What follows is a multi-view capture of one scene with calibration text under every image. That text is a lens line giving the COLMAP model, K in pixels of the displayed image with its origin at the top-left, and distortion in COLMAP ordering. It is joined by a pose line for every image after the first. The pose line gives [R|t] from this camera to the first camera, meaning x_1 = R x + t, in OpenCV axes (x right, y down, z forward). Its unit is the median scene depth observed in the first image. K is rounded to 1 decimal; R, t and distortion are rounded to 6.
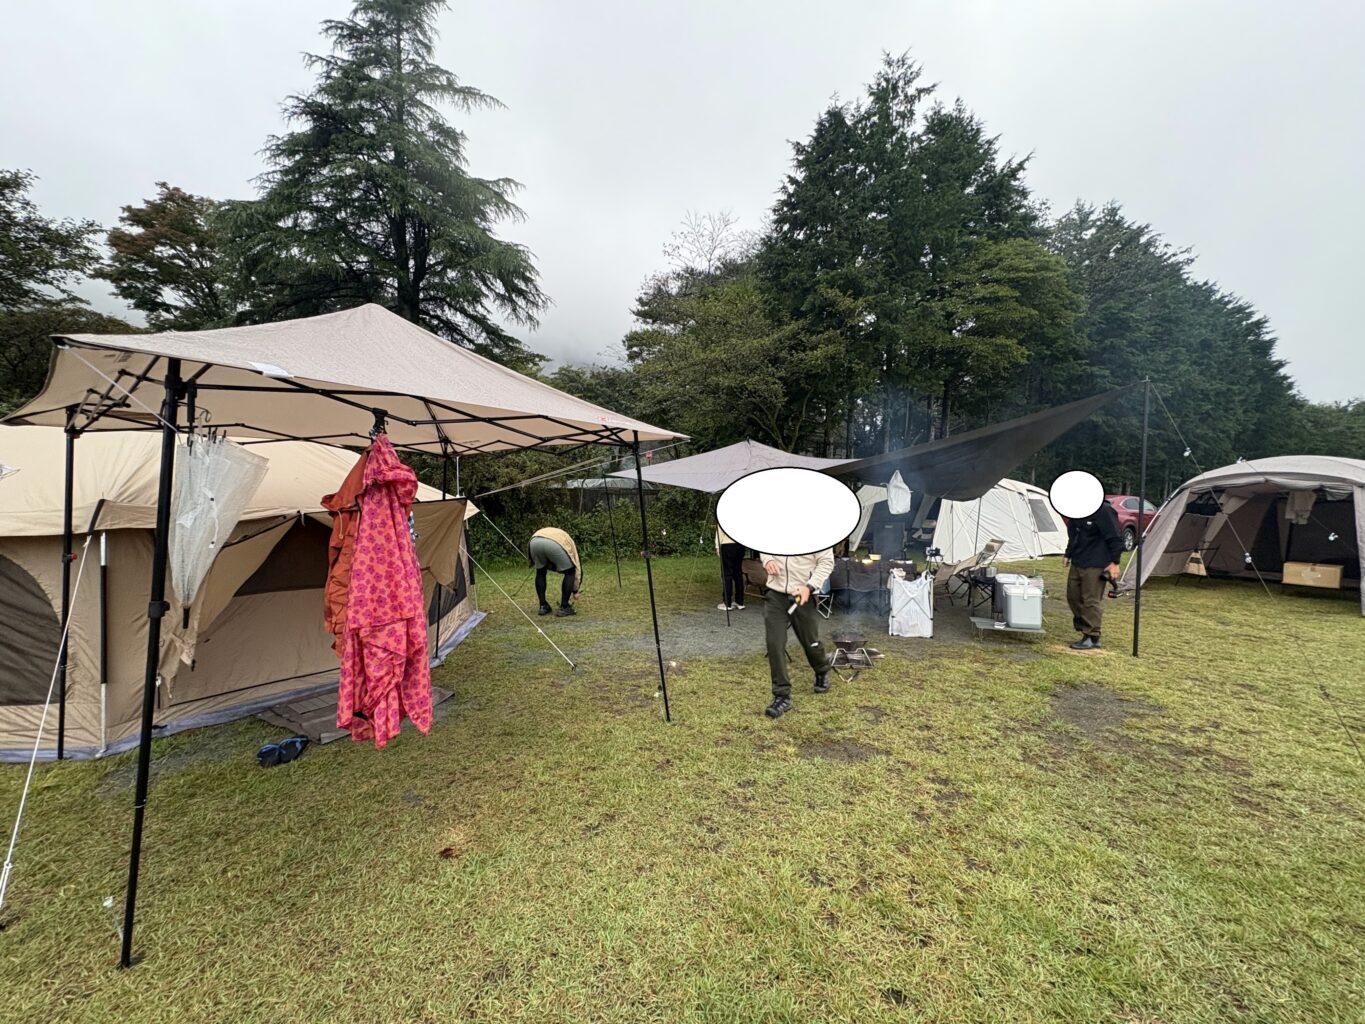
lens RADIAL K [[543.5, 0, 682.8], [0, 543.5, 511.3], [0, 0, 1]] dist [0.002697, -0.000580]
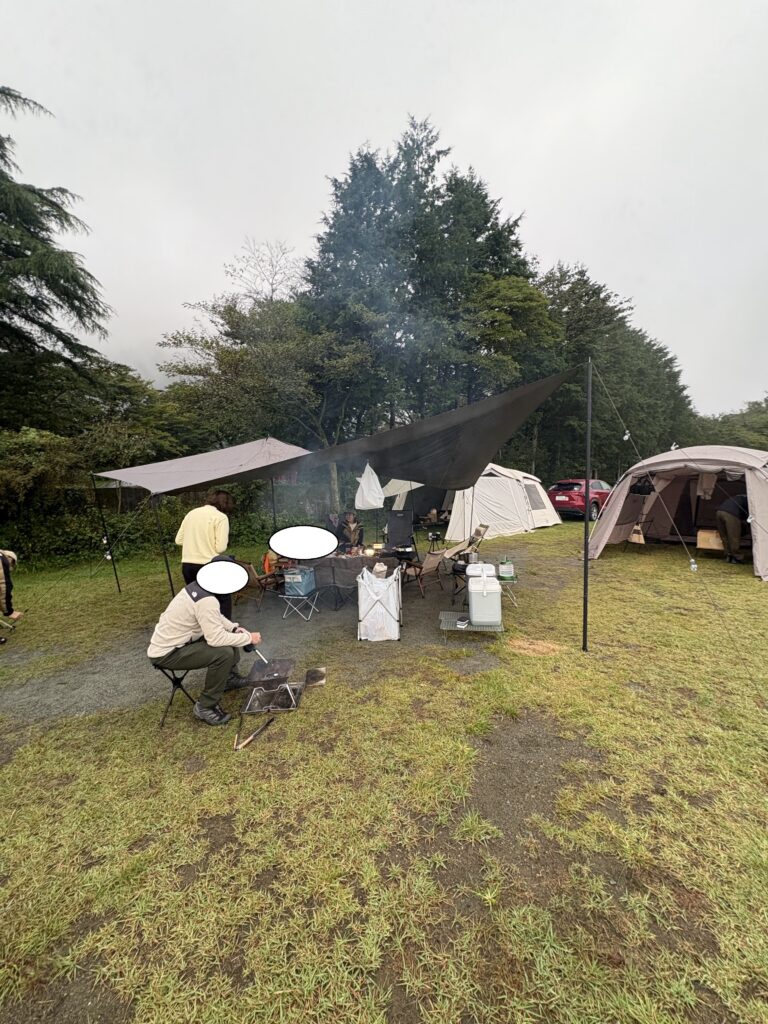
lens RADIAL K [[407.7, 0, 382.6], [0, 407.7, 510.7], [0, 0, 1]] dist [0.002697, -0.000580]
pose [[0.979677, -0.042715, 0.195979, 0.109183], [0.036305, 0.998685, 0.036183, -0.006864], [-0.197267, -0.028333, 0.979940, 0.115263]]
